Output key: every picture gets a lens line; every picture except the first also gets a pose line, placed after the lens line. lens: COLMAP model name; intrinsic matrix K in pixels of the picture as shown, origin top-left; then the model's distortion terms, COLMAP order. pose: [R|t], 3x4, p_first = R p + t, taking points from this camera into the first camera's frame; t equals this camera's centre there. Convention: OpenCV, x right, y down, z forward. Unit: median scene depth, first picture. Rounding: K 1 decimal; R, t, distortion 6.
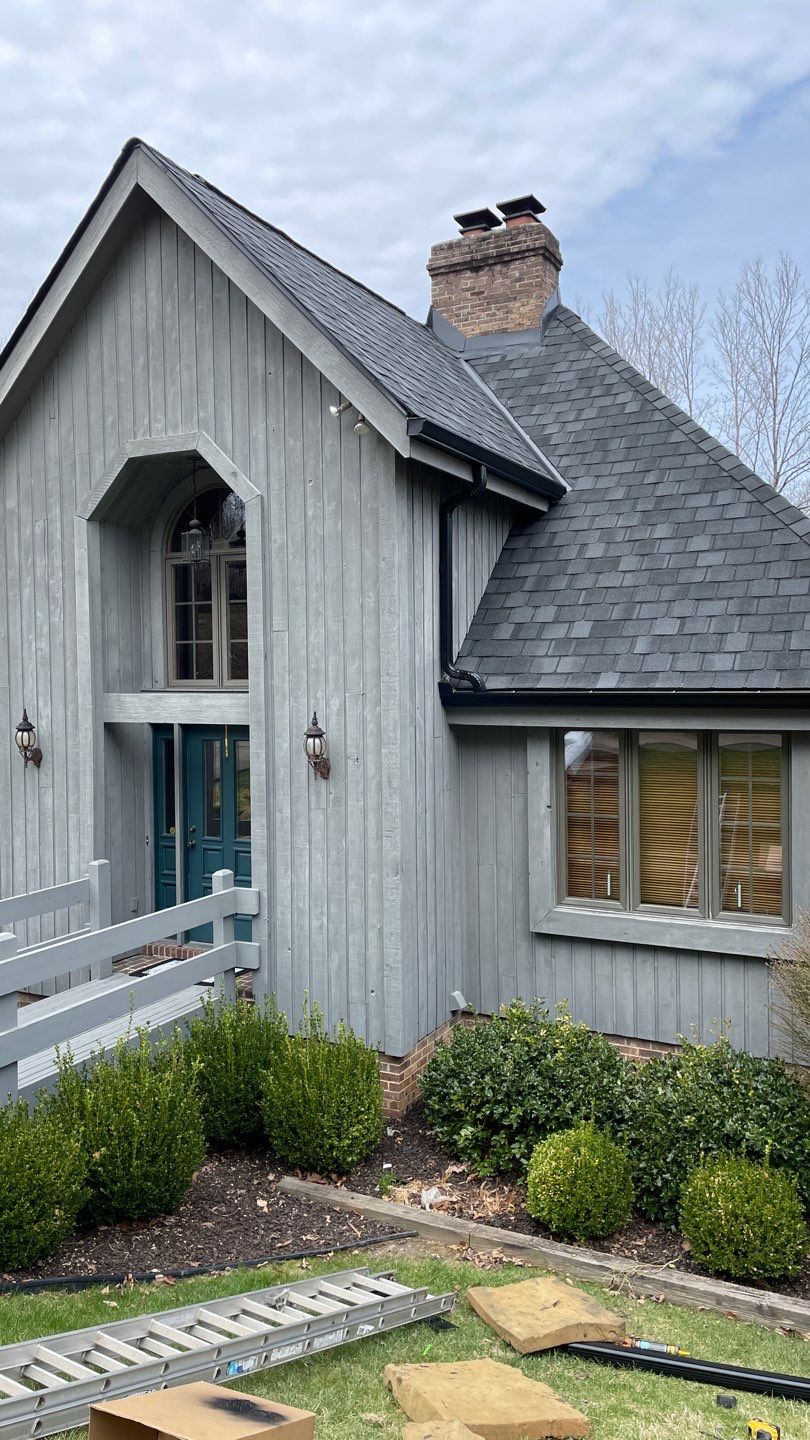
lens RADIAL K [[1072.4, 0, 405.0], [0, 1072.4, 720.0], [0, 0, 1]] dist [0.145186, -0.232755]
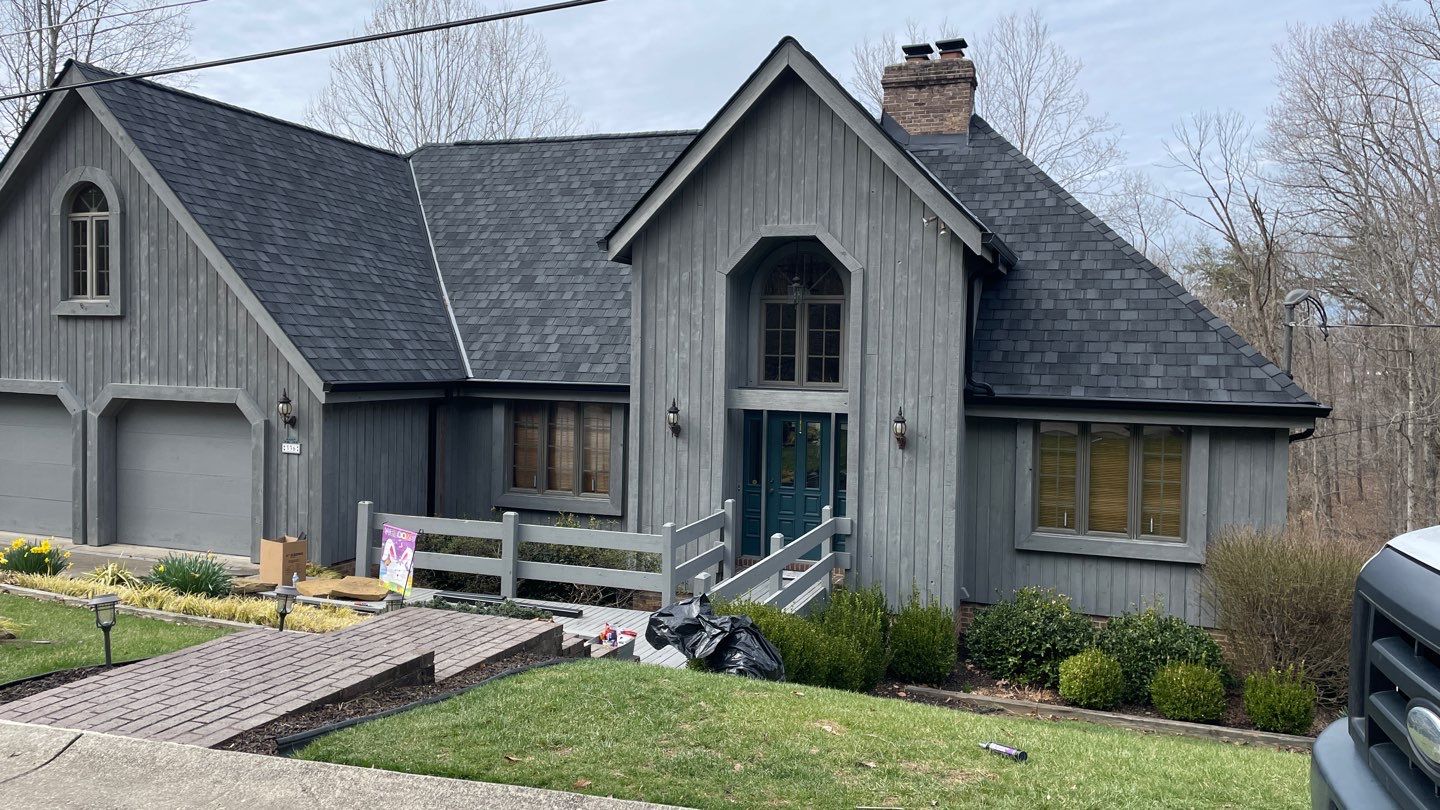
lens RADIAL K [[1072.4, 0, 720.0], [0, 1072.4, 405.0], [0, 0, 1]] dist [0.145186, -0.232755]
pose [[0.992214, 0.023562, 0.122299, -0.497463], [-0.024457, 0.999684, 0.005821, -0.011689], [-0.122123, -0.008767, 0.992476, -0.503529]]
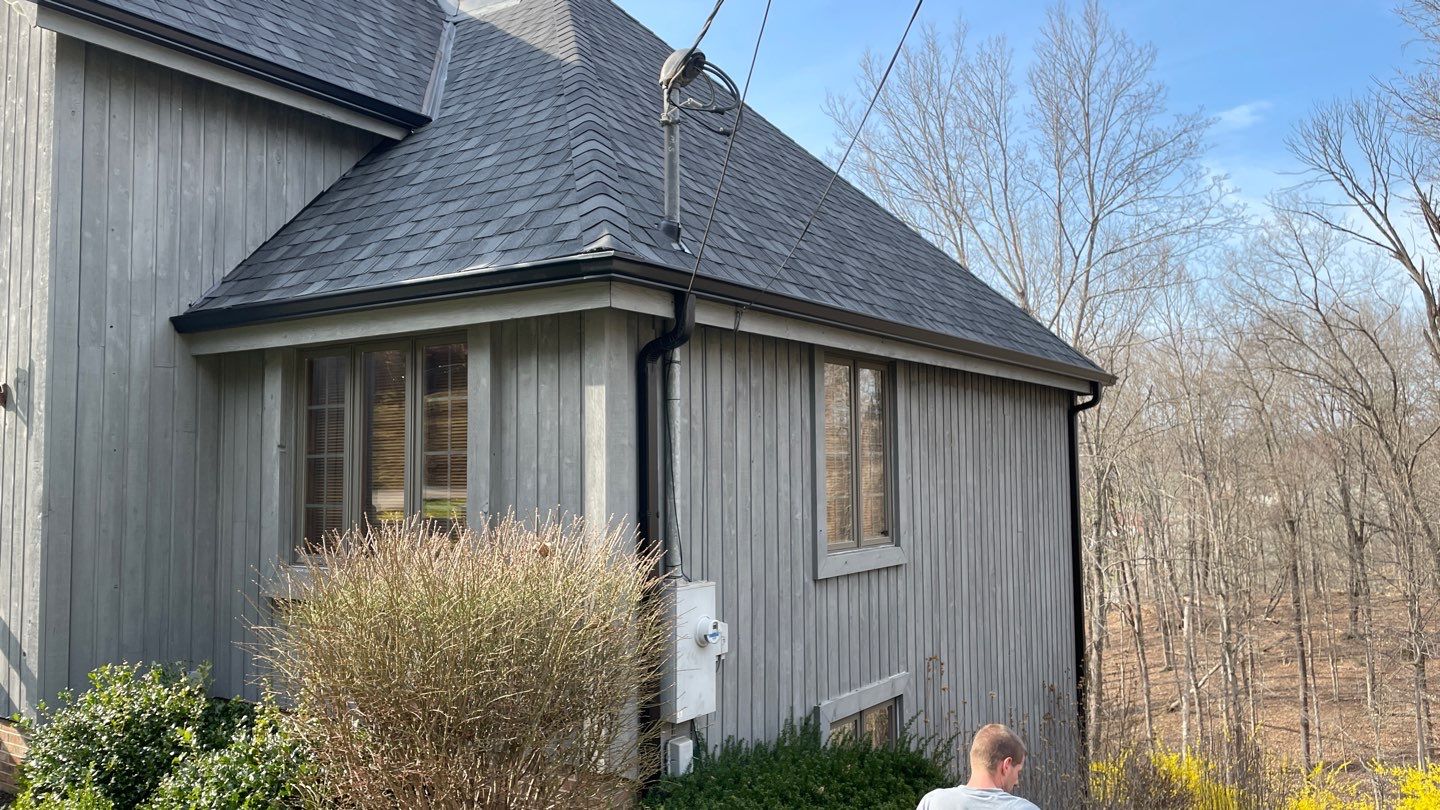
lens RADIAL K [[1072.4, 0, 720.0], [0, 1072.4, 405.0], [0, 0, 1]] dist [0.145186, -0.232755]
pose [[0.992190, -0.007550, -0.124506, 0.563348], [-0.004973, 0.994979, -0.099959, 0.127519], [0.124636, 0.099798, 0.987171, 0.184155]]
